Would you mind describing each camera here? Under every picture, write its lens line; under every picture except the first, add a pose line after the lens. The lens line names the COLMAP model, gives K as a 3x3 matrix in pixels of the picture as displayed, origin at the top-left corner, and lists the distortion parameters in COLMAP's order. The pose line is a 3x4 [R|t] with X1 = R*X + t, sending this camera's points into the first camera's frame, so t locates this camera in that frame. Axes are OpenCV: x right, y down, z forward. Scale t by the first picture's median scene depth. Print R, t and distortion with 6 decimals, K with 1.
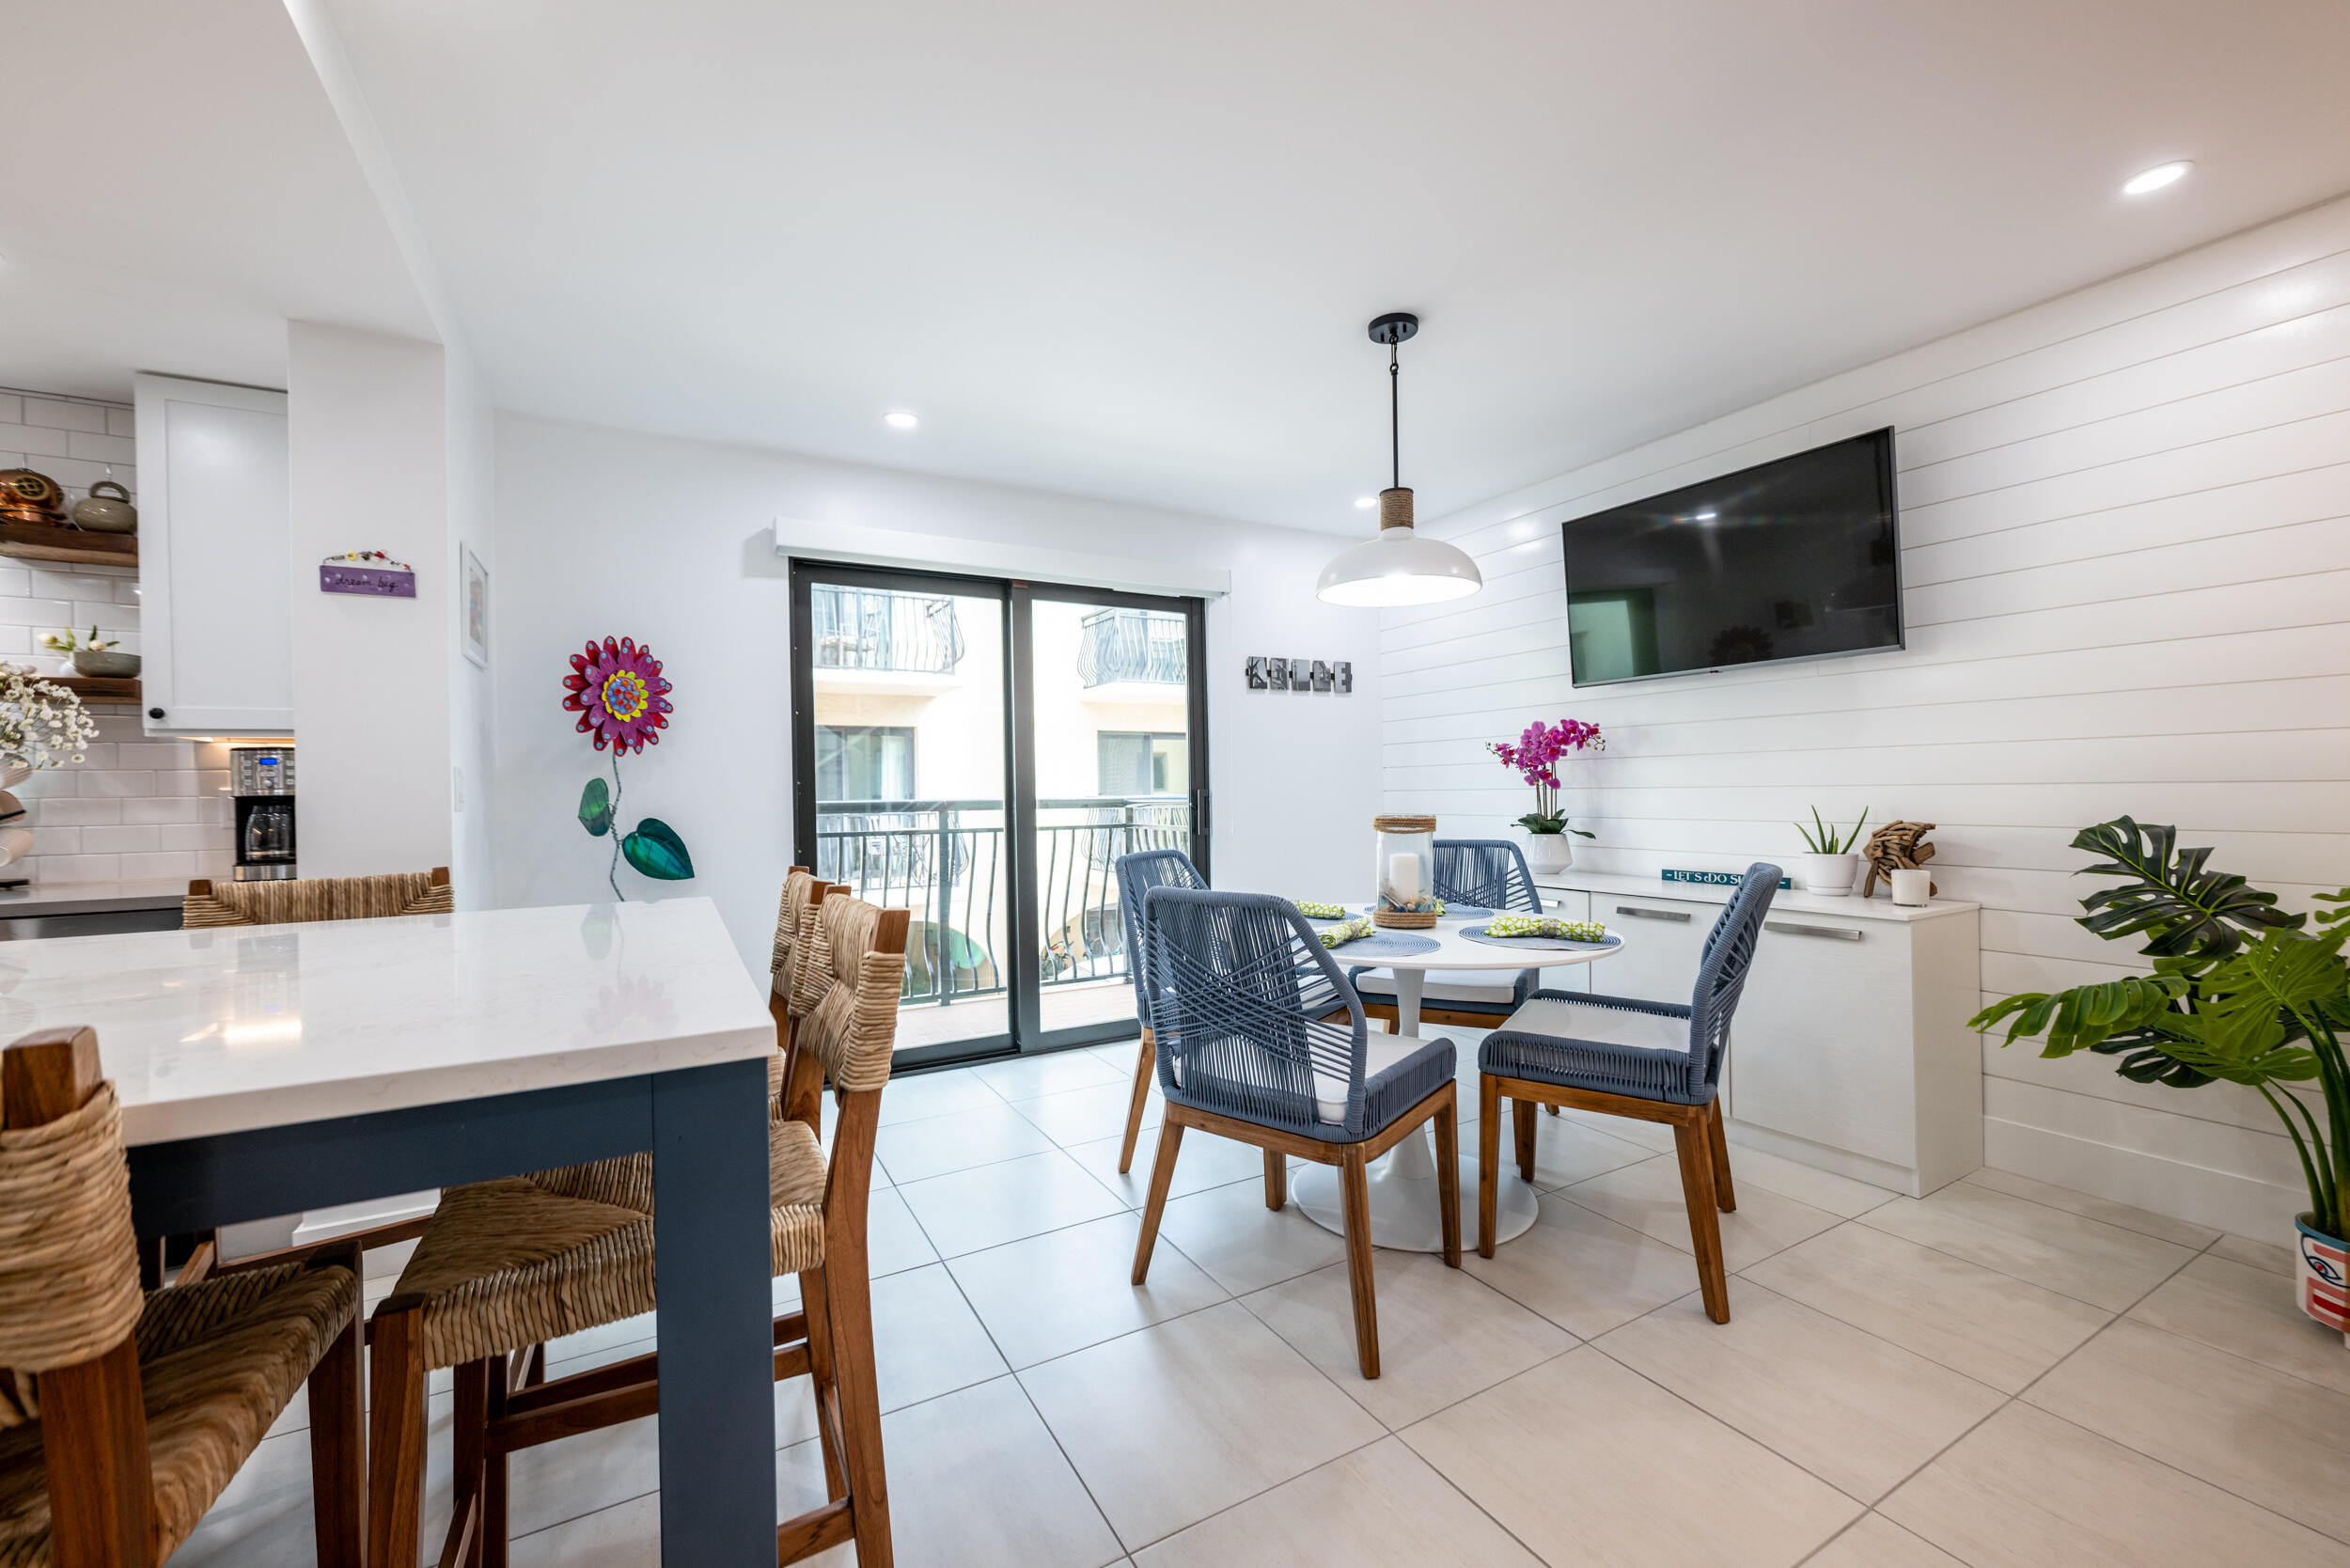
lens RADIAL K [[940.1, 0, 1188.1], [0, 940.1, 793.4], [0, 0, 1]] dist [-0.000829, -0.000436]
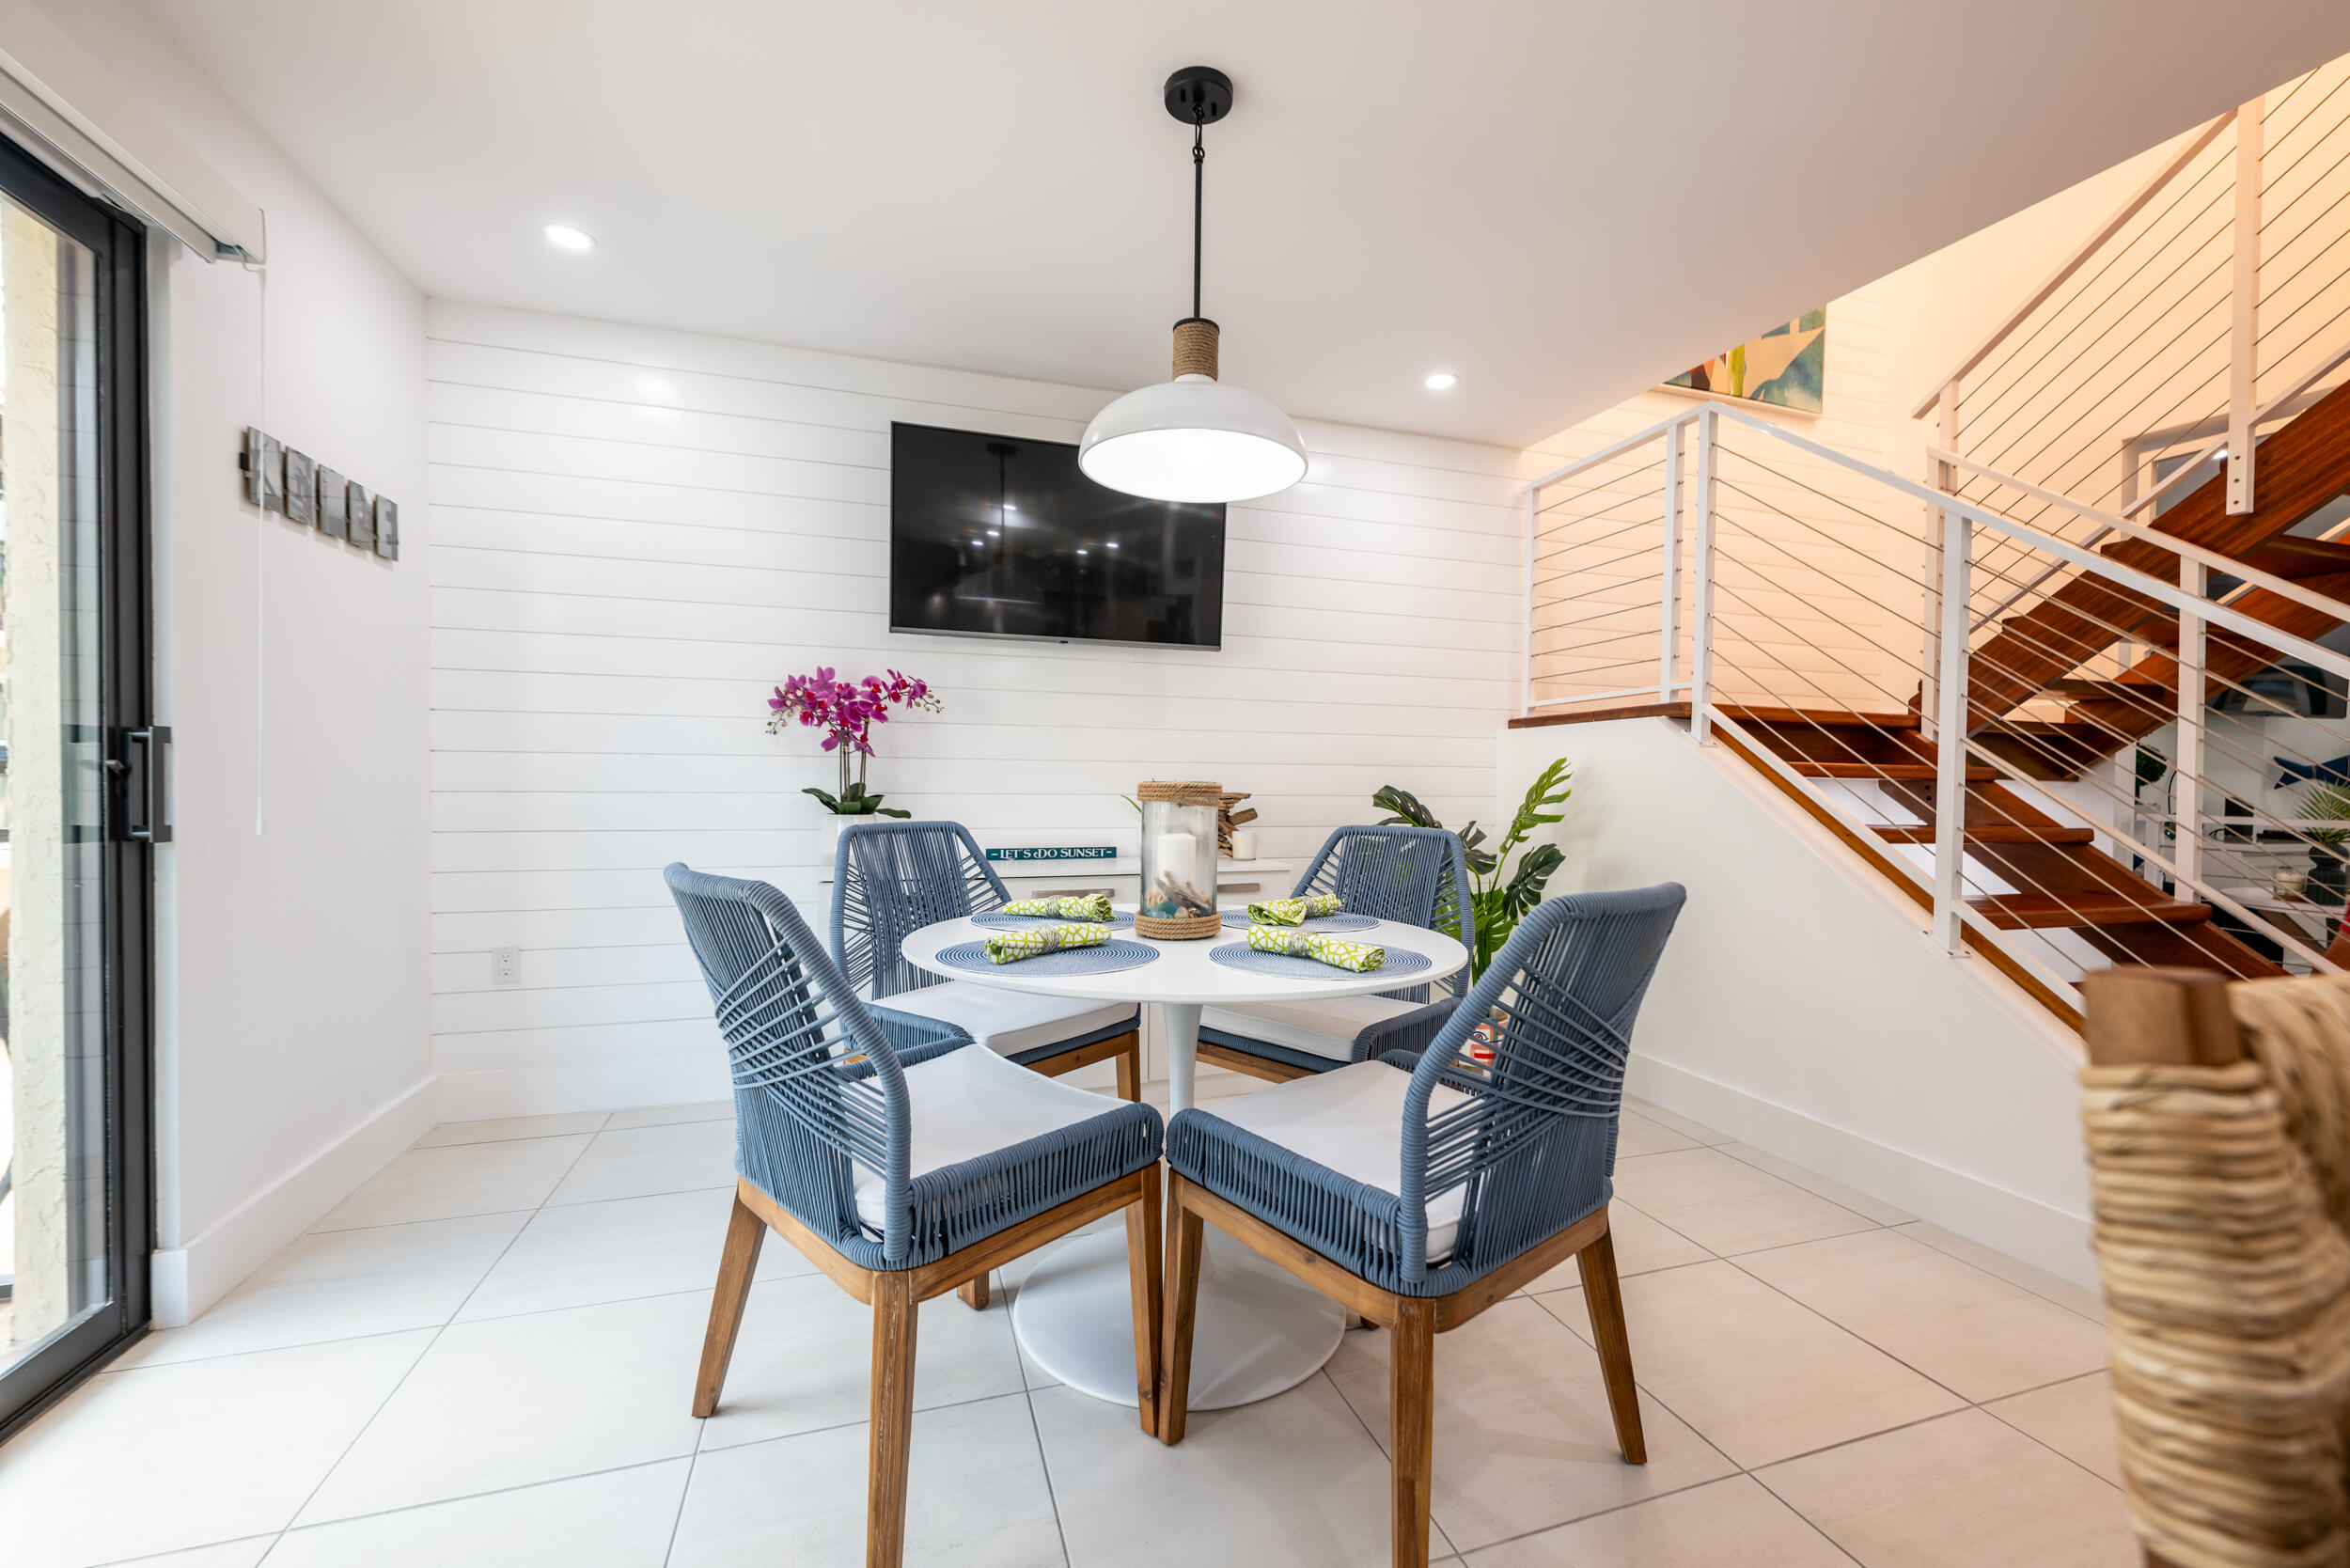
lens RADIAL K [[940.1, 0, 1188.1], [0, 940.1, 793.4], [0, 0, 1]] dist [-0.000829, -0.000436]
pose [[0.197560, 0.001842, 0.980289, -0.358294], [-0.011637, 0.999932, 0.000467, 0.024952], [-0.980222, -0.011500, 0.197568, 0.645755]]
